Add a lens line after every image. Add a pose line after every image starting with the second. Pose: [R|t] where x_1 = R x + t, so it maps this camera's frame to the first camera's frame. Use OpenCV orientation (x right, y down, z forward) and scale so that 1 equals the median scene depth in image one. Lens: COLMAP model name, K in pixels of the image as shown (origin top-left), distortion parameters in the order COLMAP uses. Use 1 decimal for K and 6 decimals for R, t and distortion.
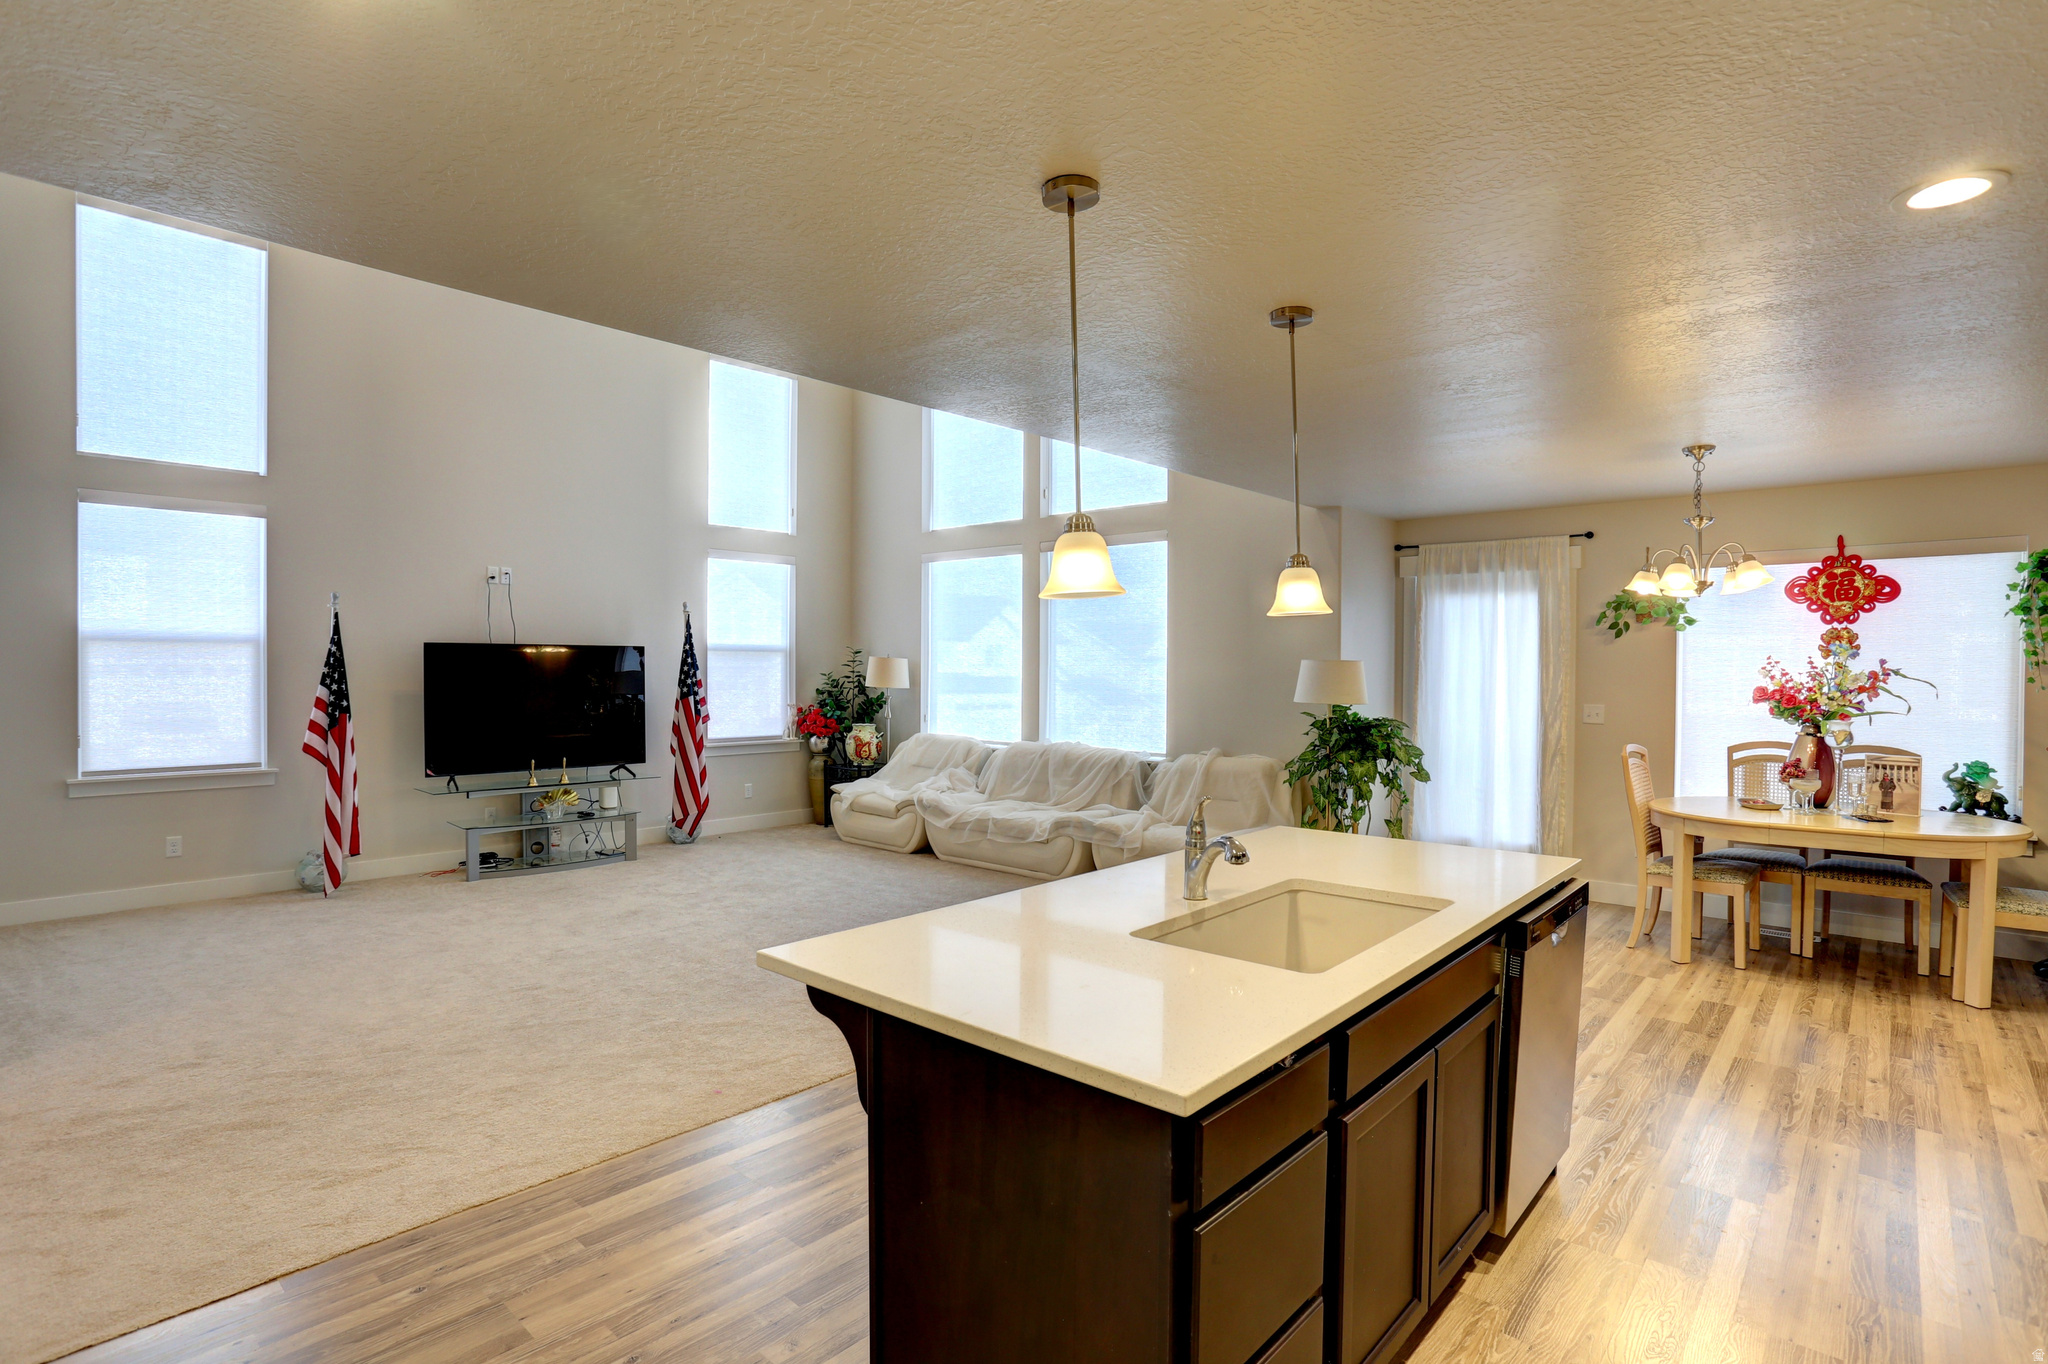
lens RADIAL K [[1018.0, 0, 994.3], [0, 1018.0, 686.2], [0, 0, 1]] dist [-0.020516, 0.002069]
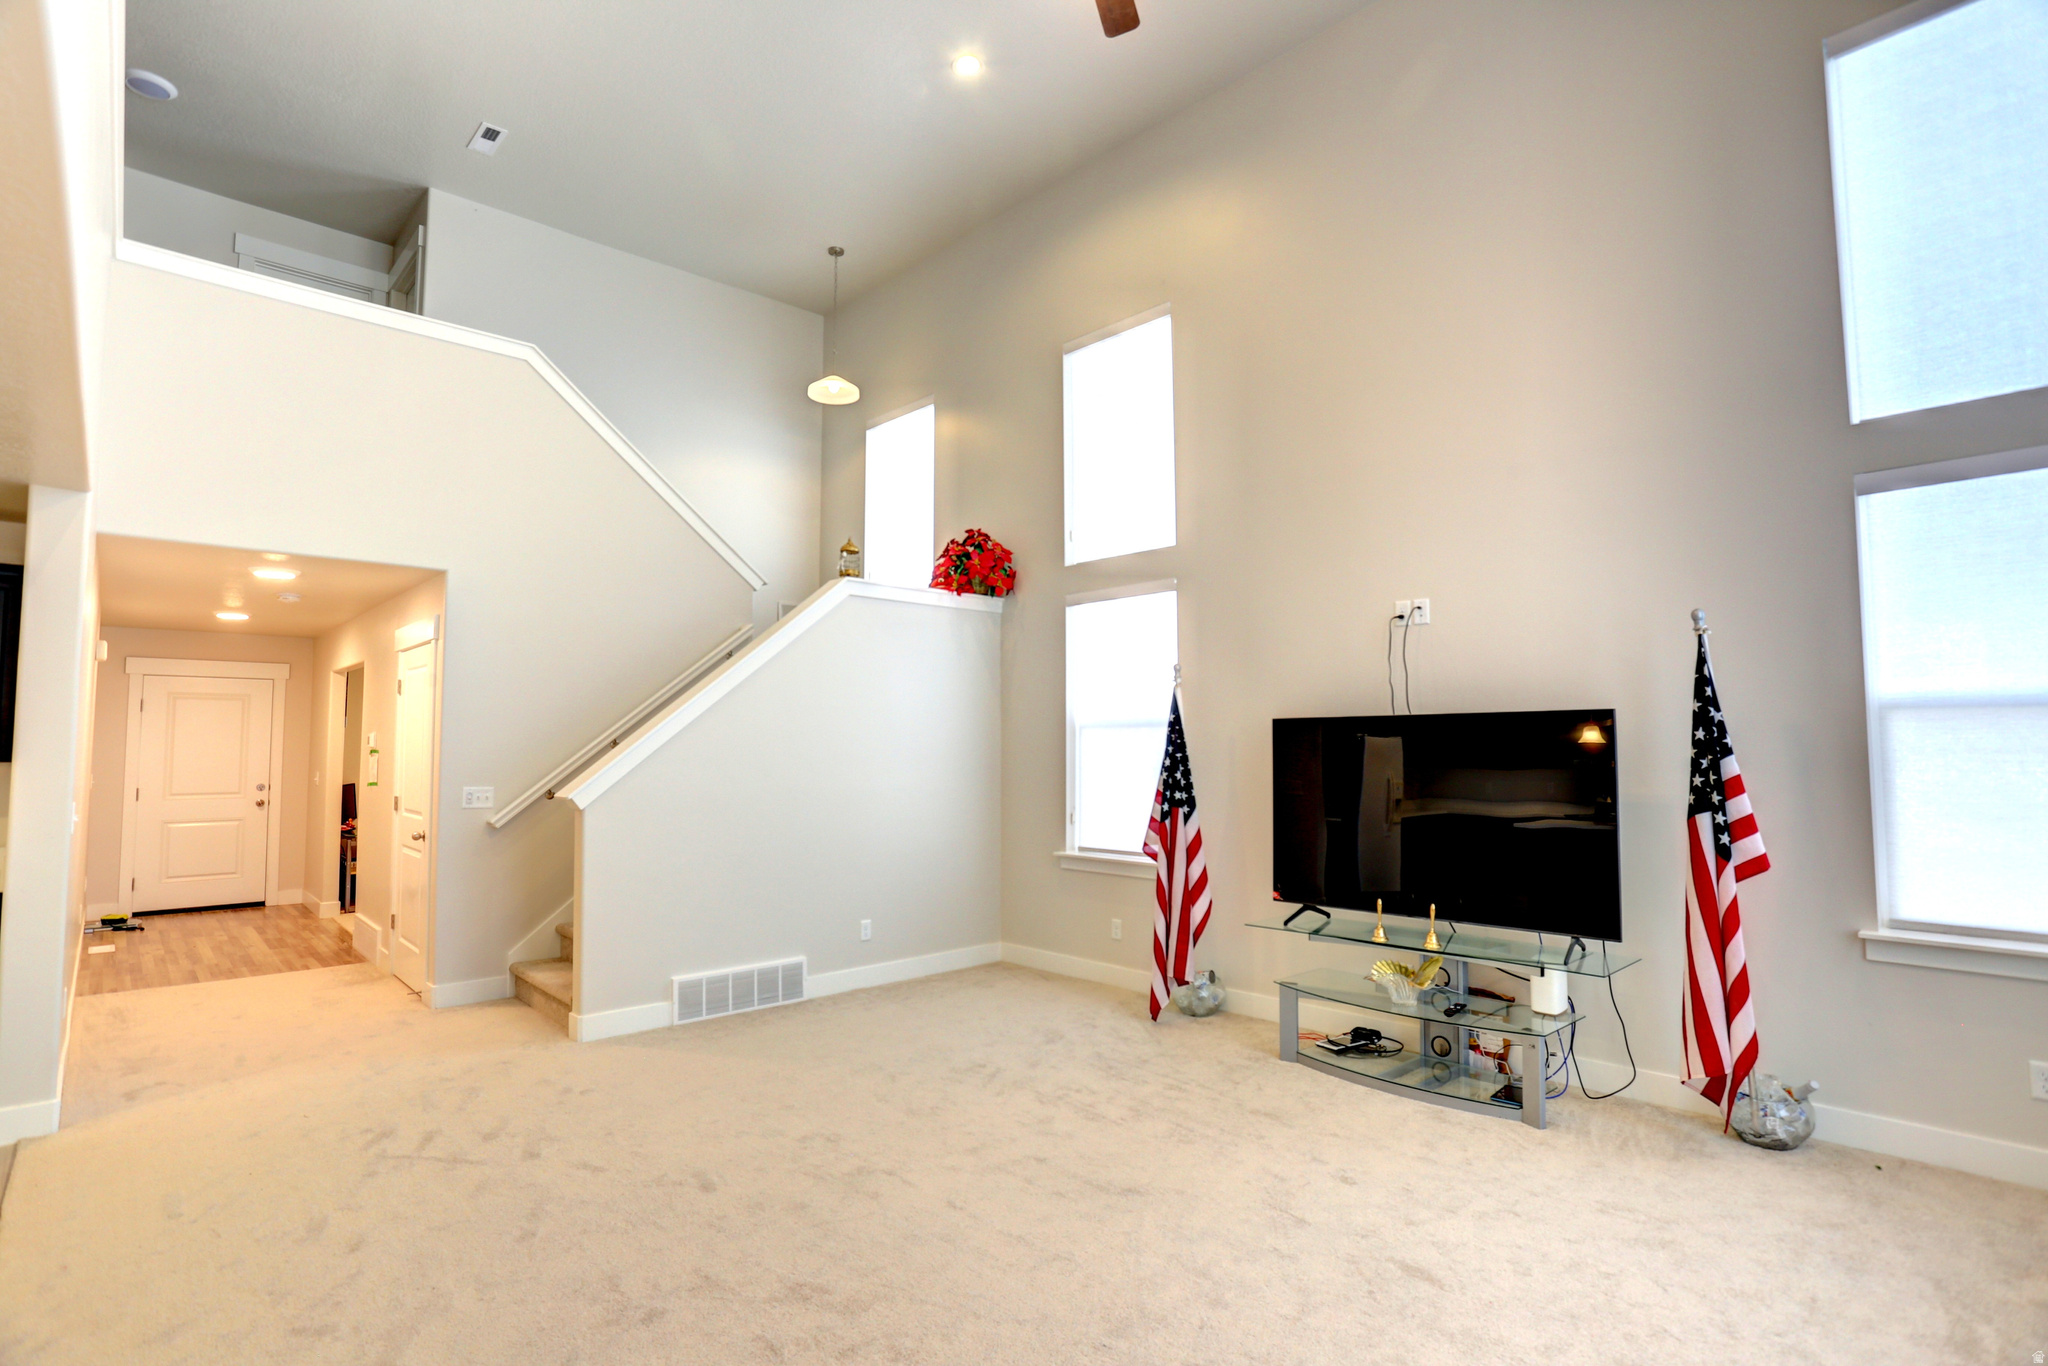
lens RADIAL K [[997.8, 0, 1024.0], [0, 997.8, 683.0], [0, 0, 1]] dist [-0.059474, 0.022866]
pose [[-0.057293, -0.070119, -0.995892, 0.163331], [-0.017181, 0.997452, -0.069240, -0.014161], [0.998210, 0.013143, -0.058352, 0.763967]]
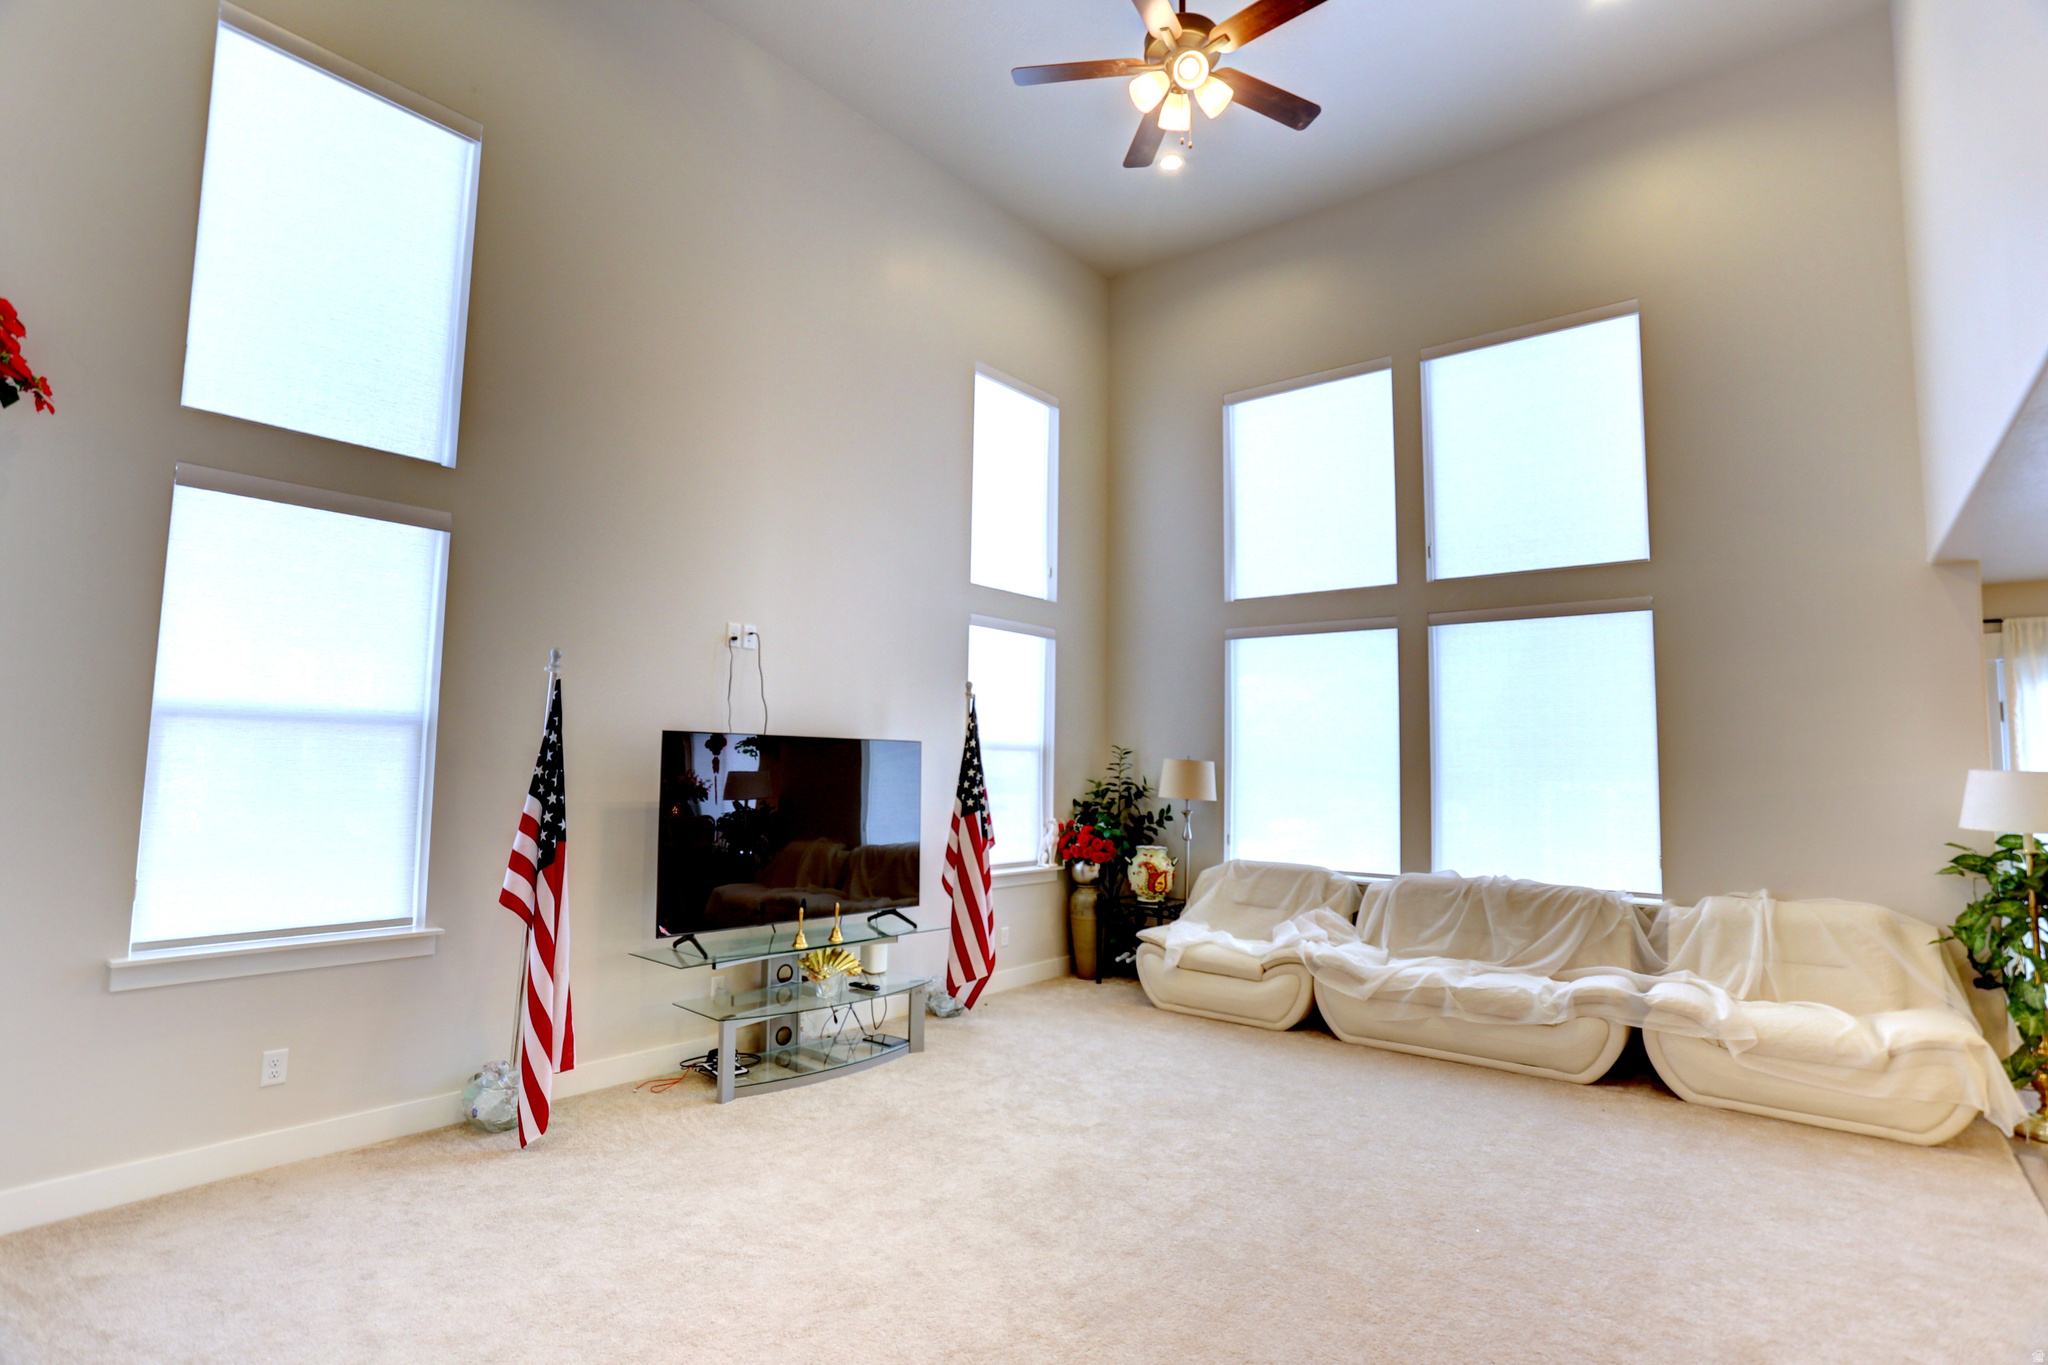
lens RADIAL K [[997.8, 0, 1024.0], [0, 997.8, 682.5], [0, 0, 1]] dist [-0.059474, 0.022866]
pose [[0.996790, 0.017677, 0.078081, -0.341331], [-0.009497, 0.994540, -0.103919, -0.008439], [-0.079491, 0.102844, 0.991516, 0.302079]]
